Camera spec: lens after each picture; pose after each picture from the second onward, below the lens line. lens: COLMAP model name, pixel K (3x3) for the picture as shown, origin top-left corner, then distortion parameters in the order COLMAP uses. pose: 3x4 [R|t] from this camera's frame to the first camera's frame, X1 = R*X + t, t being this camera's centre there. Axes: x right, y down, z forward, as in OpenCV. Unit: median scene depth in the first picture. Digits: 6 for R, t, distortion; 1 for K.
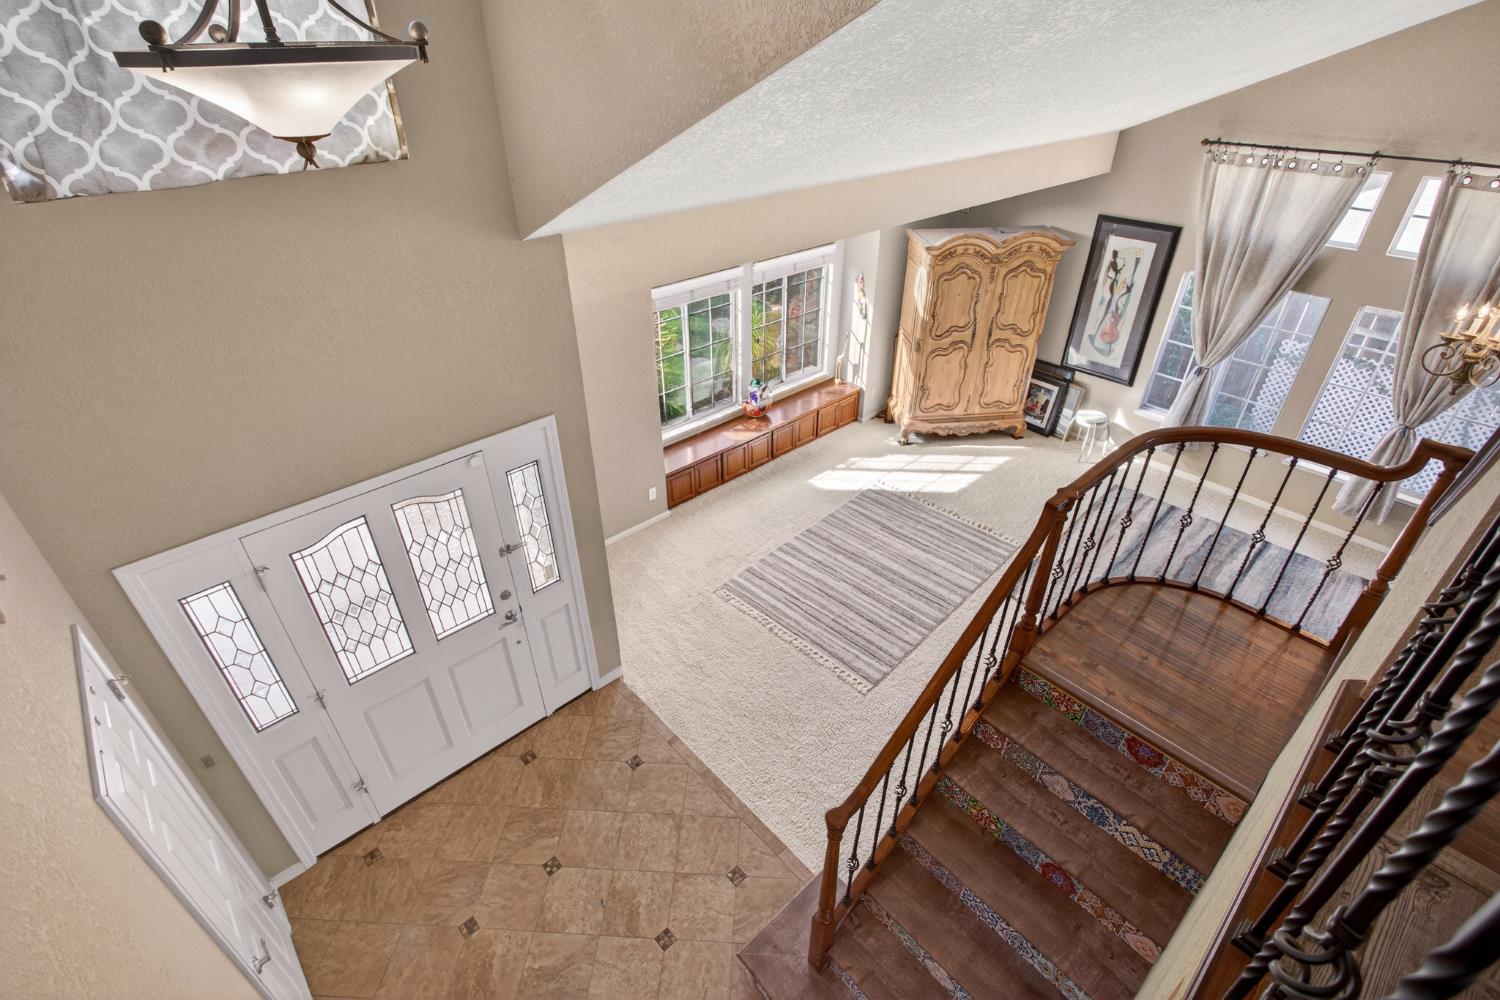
lens RADIAL K [[712.5, 0, 743.3], [0, 712.5, 489.9], [0, 0, 1]] dist [-0.000814, -0.000091]
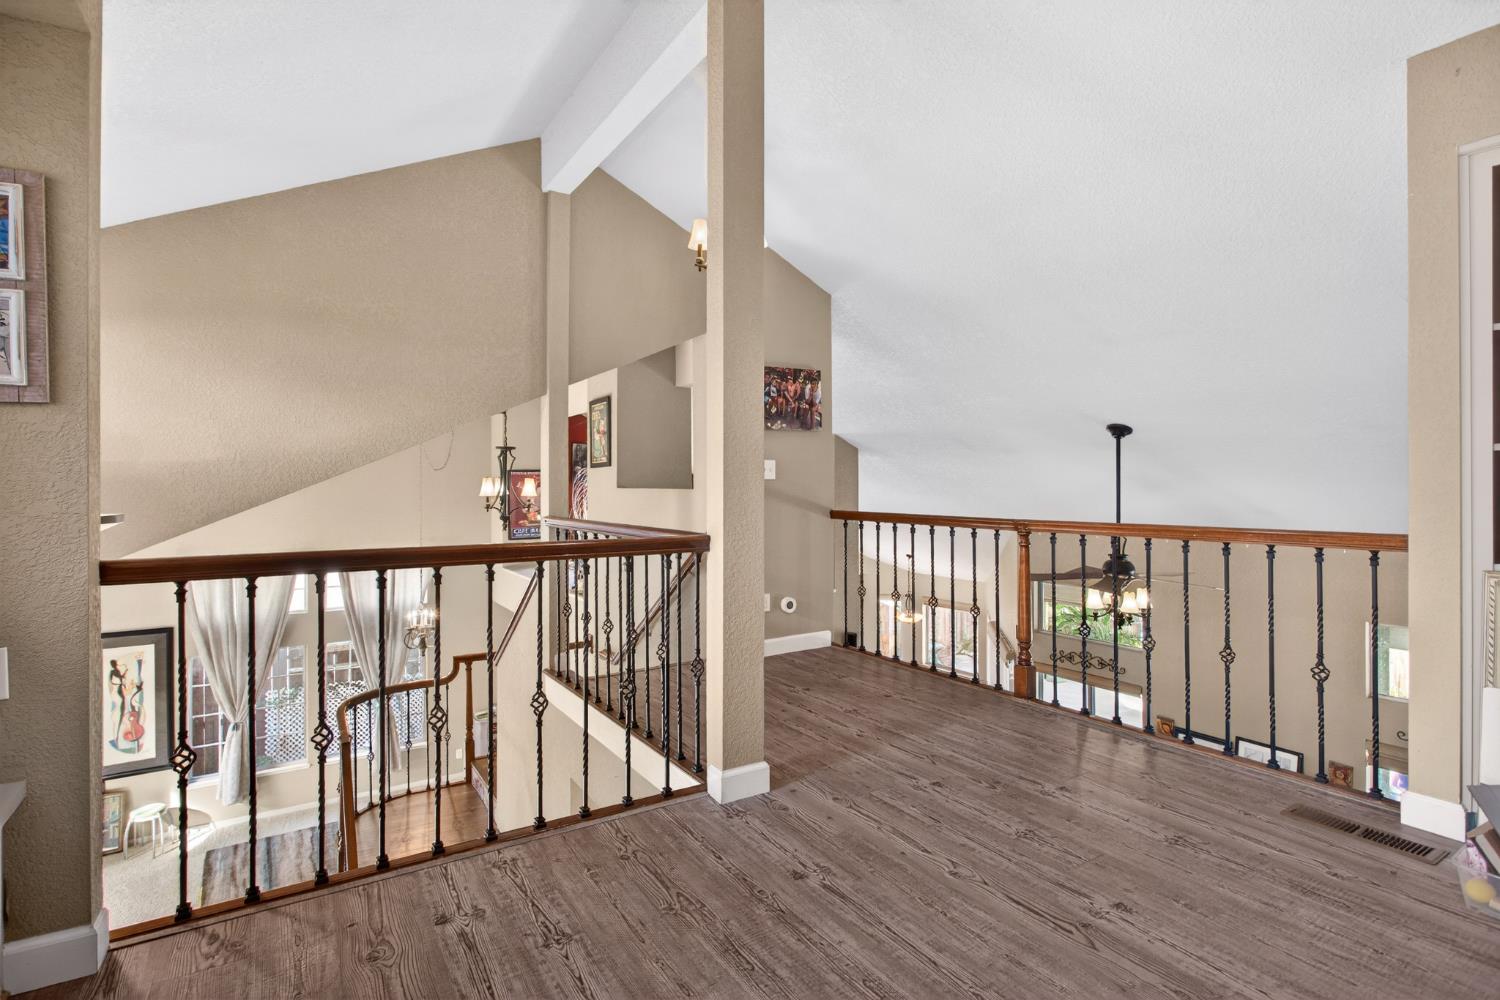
lens RADIAL K [[712.5, 0, 731.3], [0, 712.5, 496.5], [0, 0, 1]] dist [-0.000814, -0.000091]
pose [[0.179398, 0.008740, 0.983738, -0.421024], [0.543673, 0.832507, -0.106543, 0.098420], [-0.819900, 0.553945, 0.144598, -0.094164]]
